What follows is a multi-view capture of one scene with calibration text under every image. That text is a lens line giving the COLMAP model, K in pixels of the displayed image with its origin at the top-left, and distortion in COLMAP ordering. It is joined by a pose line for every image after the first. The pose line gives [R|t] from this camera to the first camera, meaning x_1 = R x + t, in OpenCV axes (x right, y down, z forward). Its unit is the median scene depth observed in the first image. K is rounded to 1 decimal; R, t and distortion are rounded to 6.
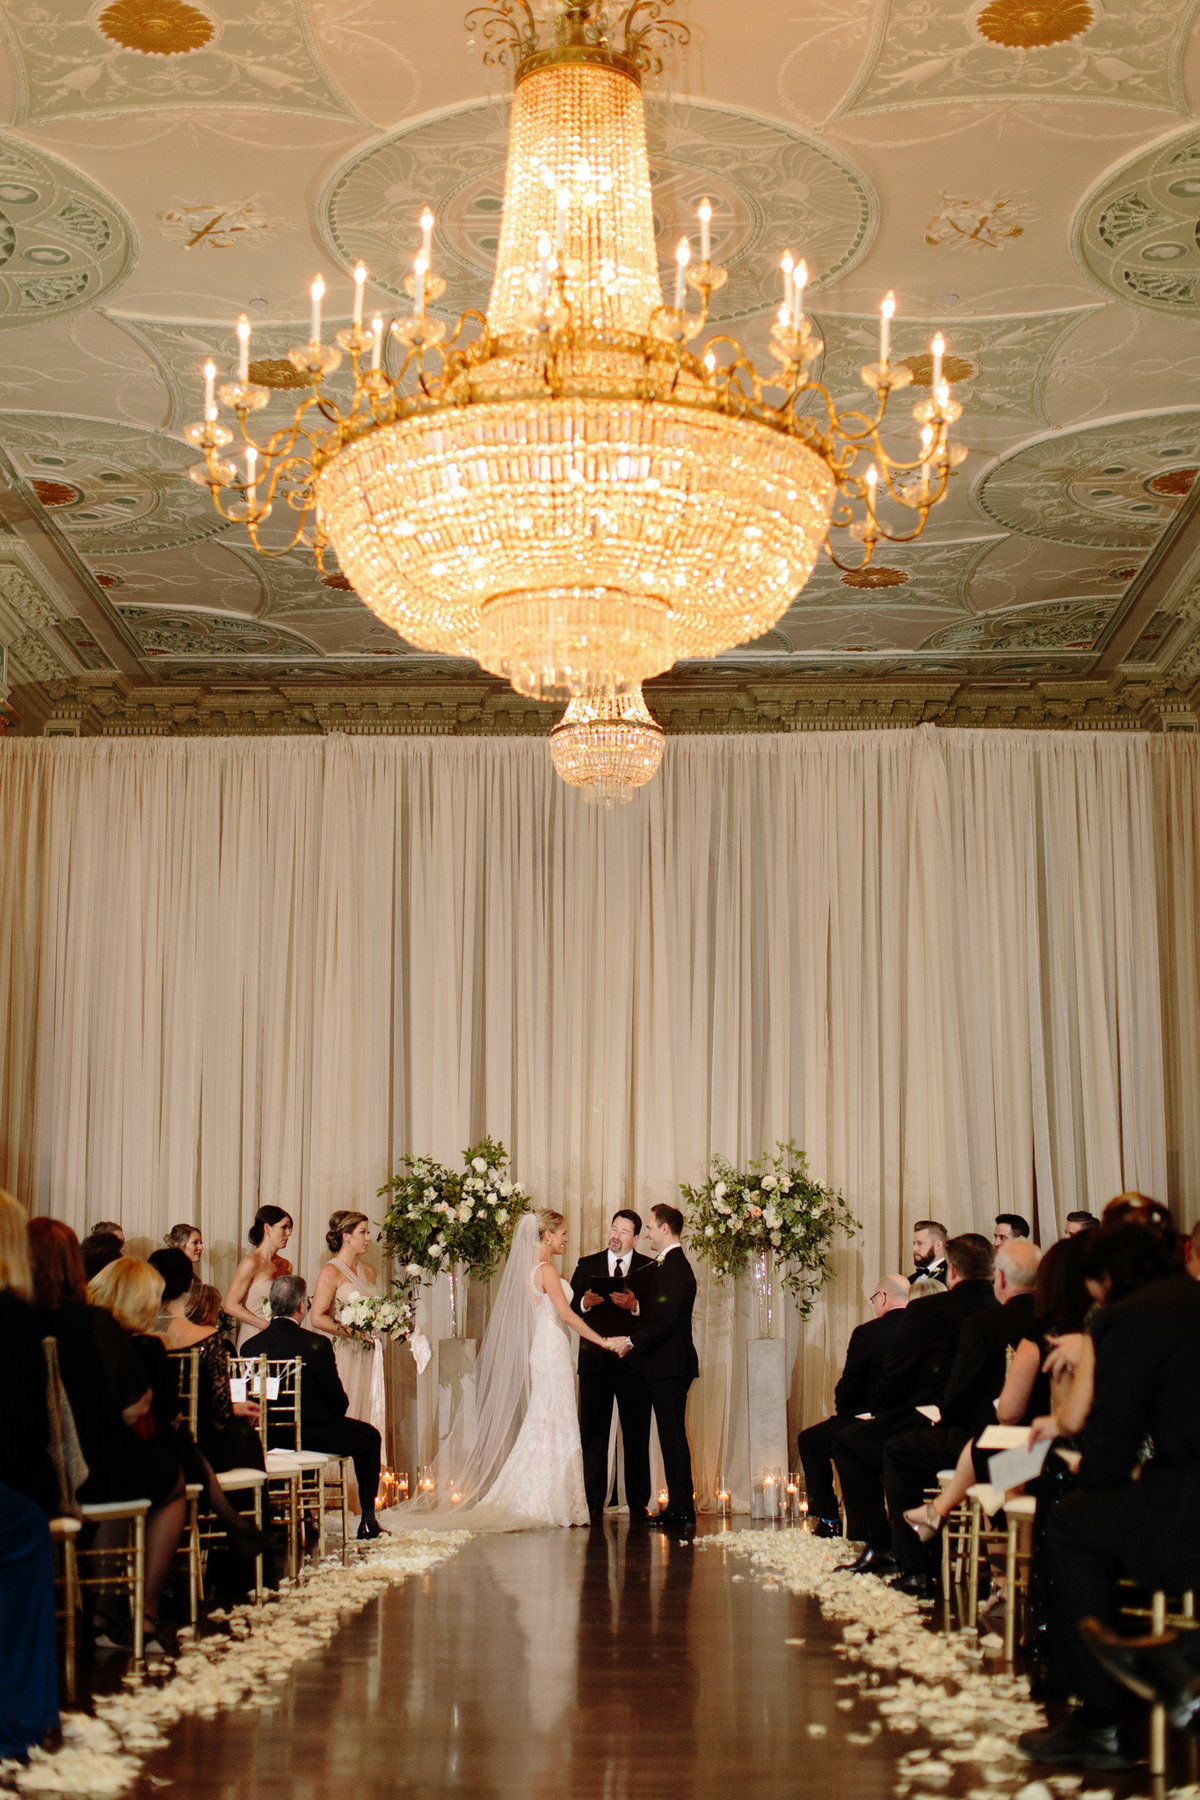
lens RADIAL K [[2600.3, 0, 600.0], [0, 2600.3, 900.0], [0, 0, 1]] dist [0.008862, 0.006914]
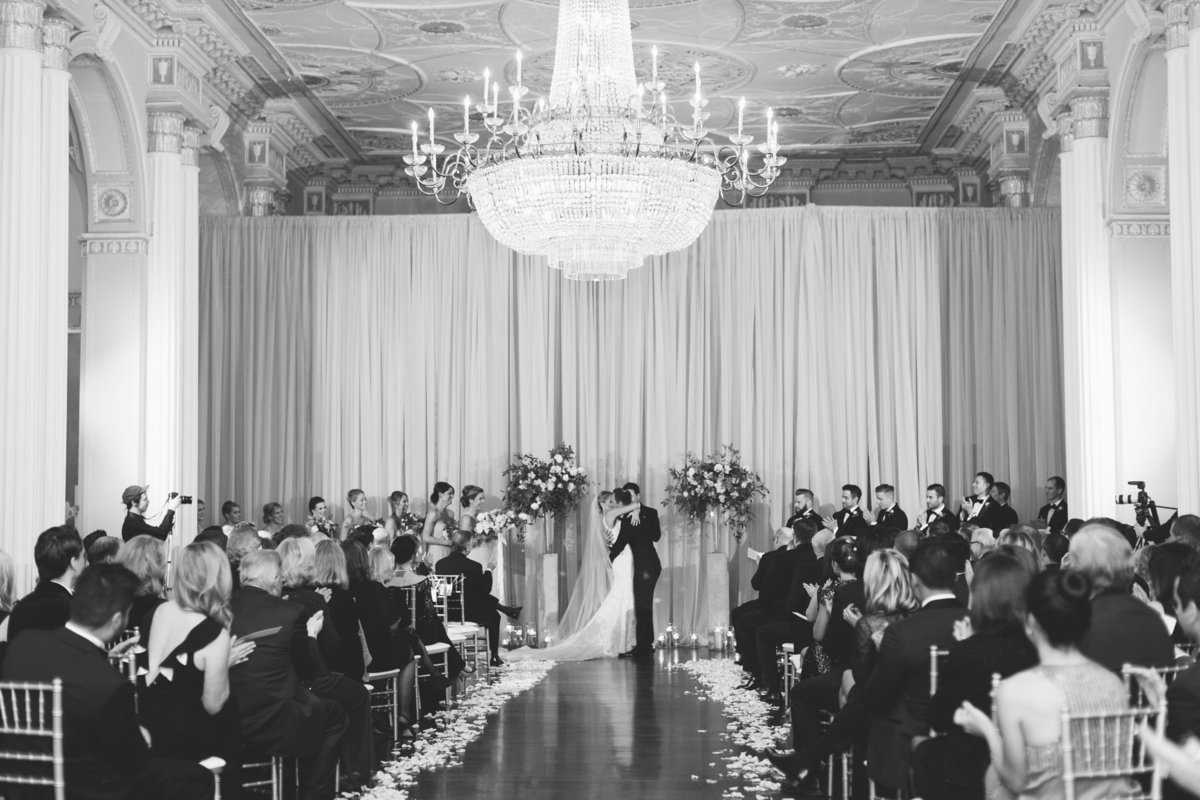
lens RADIAL K [[1675.6, 0, 600.0], [0, 1675.6, 400.0], [0, 0, 1]] dist [0.006231, 0.001362]
pose [[0.999617, -0.007241, -0.026701, 0.014173], [0.009943, 0.994684, 0.102491, -0.058807], [0.025817, -0.102718, 0.994375, -0.157470]]
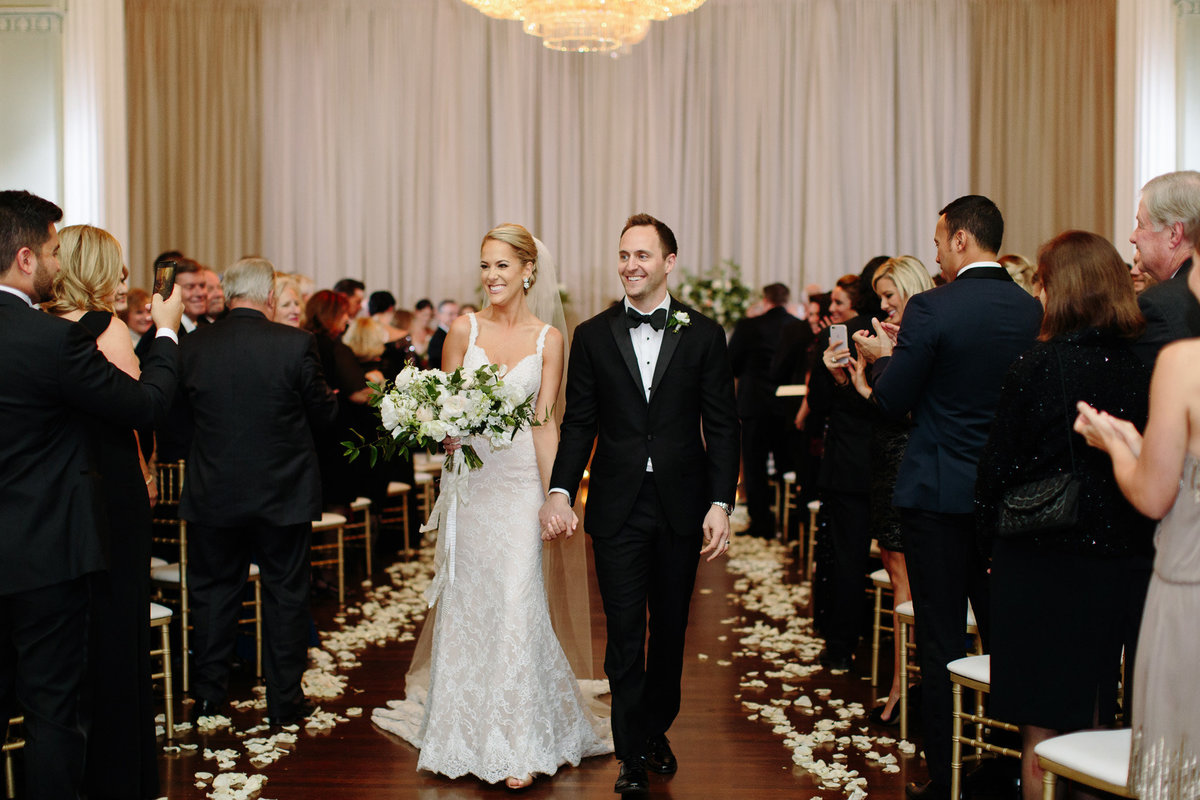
lens RADIAL K [[1733.6, 0, 600.0], [0, 1733.6, 400.0], [0, 0, 1]] dist [0.008862, 0.006914]
pose [[0.999867, 0.000199, -0.016332, 0.009997], [0.003152, 0.978779, 0.204895, -0.042084], [0.016026, -0.204919, 0.978648, -0.067470]]
